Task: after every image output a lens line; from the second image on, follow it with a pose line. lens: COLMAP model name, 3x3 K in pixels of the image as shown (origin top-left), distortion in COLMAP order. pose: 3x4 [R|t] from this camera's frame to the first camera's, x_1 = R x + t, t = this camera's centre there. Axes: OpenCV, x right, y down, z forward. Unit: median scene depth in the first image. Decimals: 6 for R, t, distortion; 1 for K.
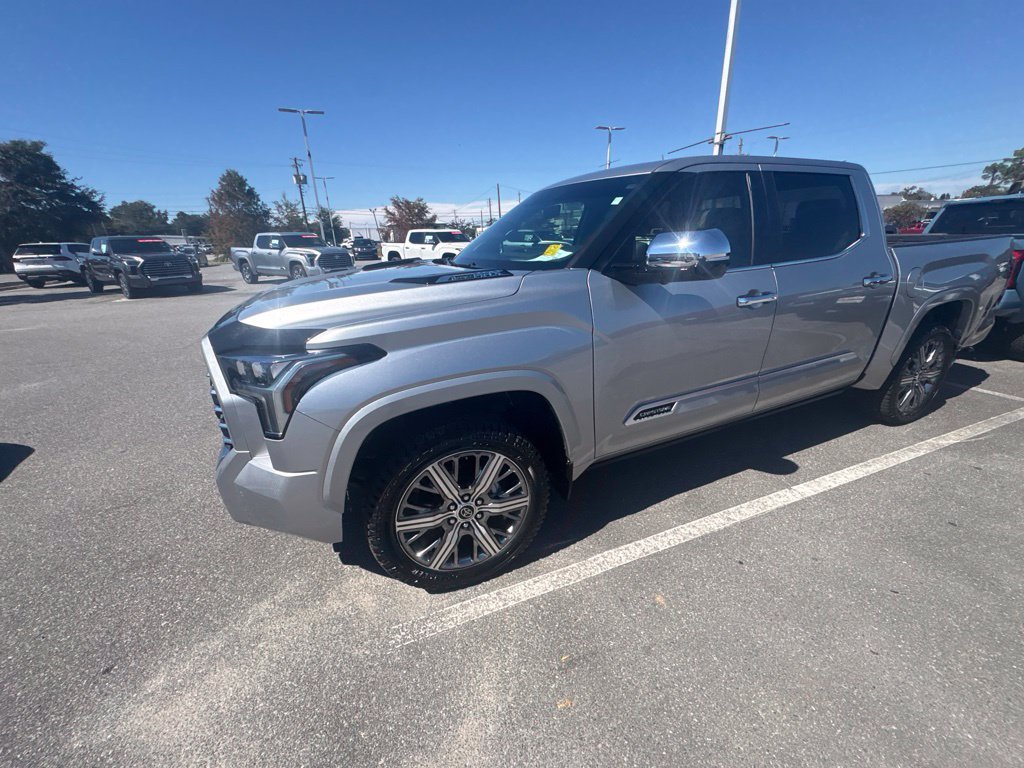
lens RADIAL K [[406.3, 0, 511.9], [0, 406.3, 384.2], [0, 0, 1]] dist [0.000980, -0.000377]
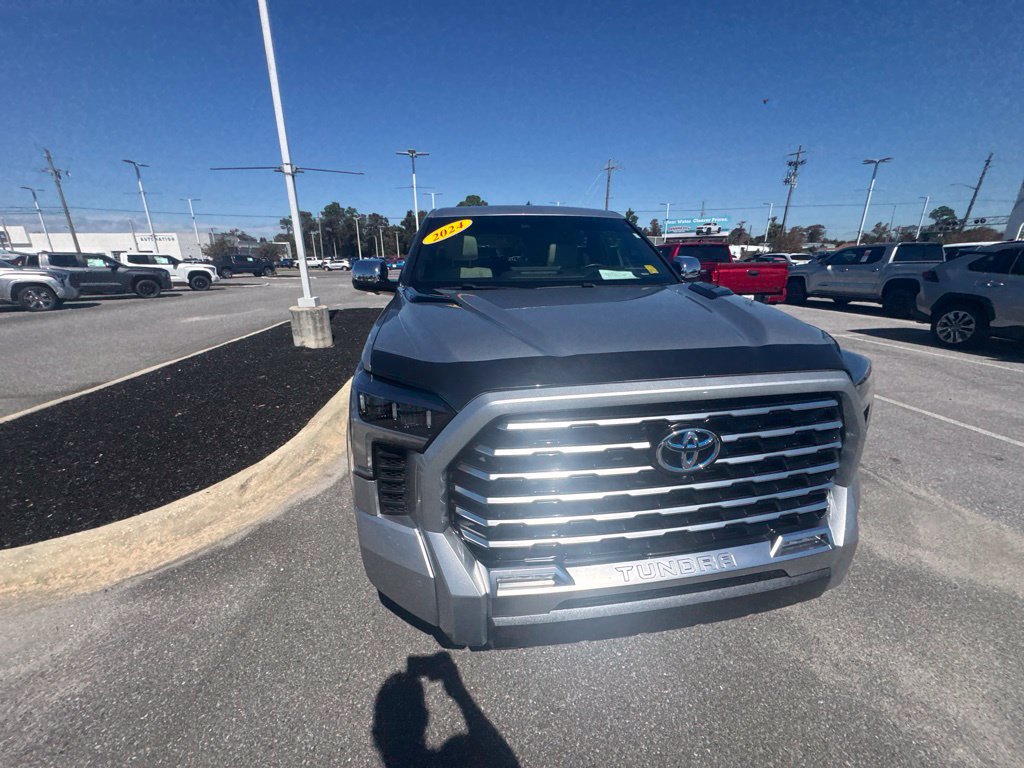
lens RADIAL K [[406.3, 0, 511.7], [0, 406.3, 383.8], [0, 0, 1]] dist [0.000980, -0.000377]
pose [[0.257062, -0.258278, 0.931242, -0.779021], [0.329979, 0.929168, 0.166615, -0.205581], [-0.908313, 0.264459, 0.324081, 0.629918]]
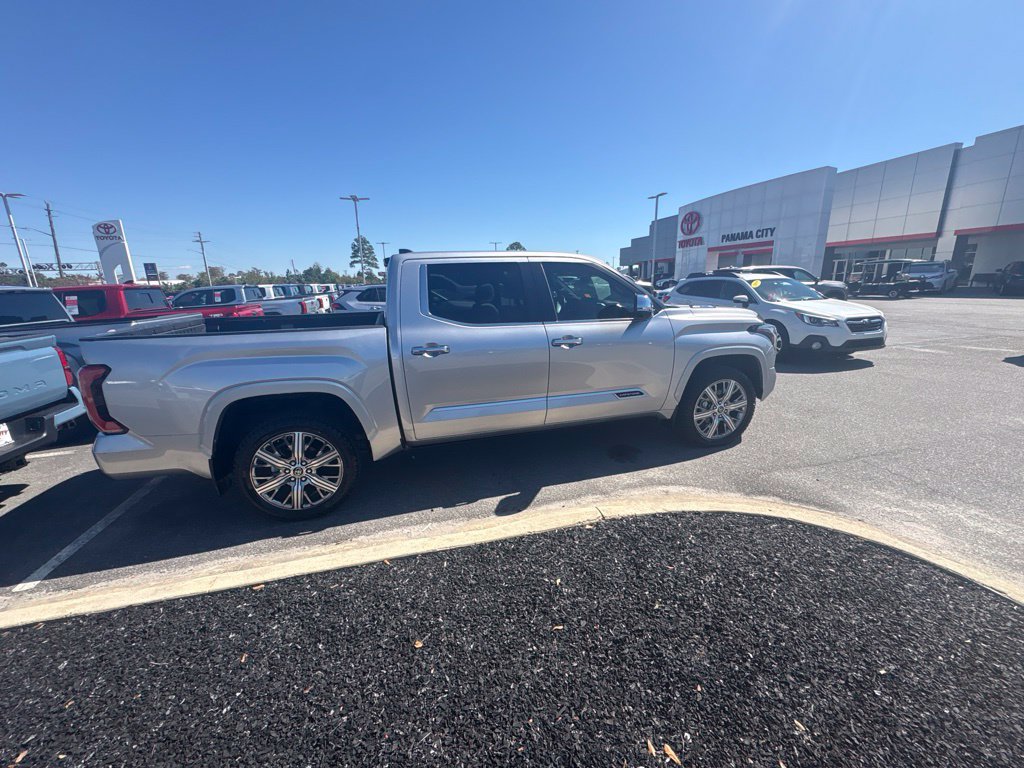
lens RADIAL K [[406.3, 0, 511.8], [0, 406.3, 383.5], [0, 0, 1]] dist [0.000980, -0.000377]
pose [[-0.989301, 0.030253, 0.142715, 0.131571], [0.105191, 0.825749, 0.554142, -0.794427], [-0.101082, 0.563226, -0.820097, 2.042485]]
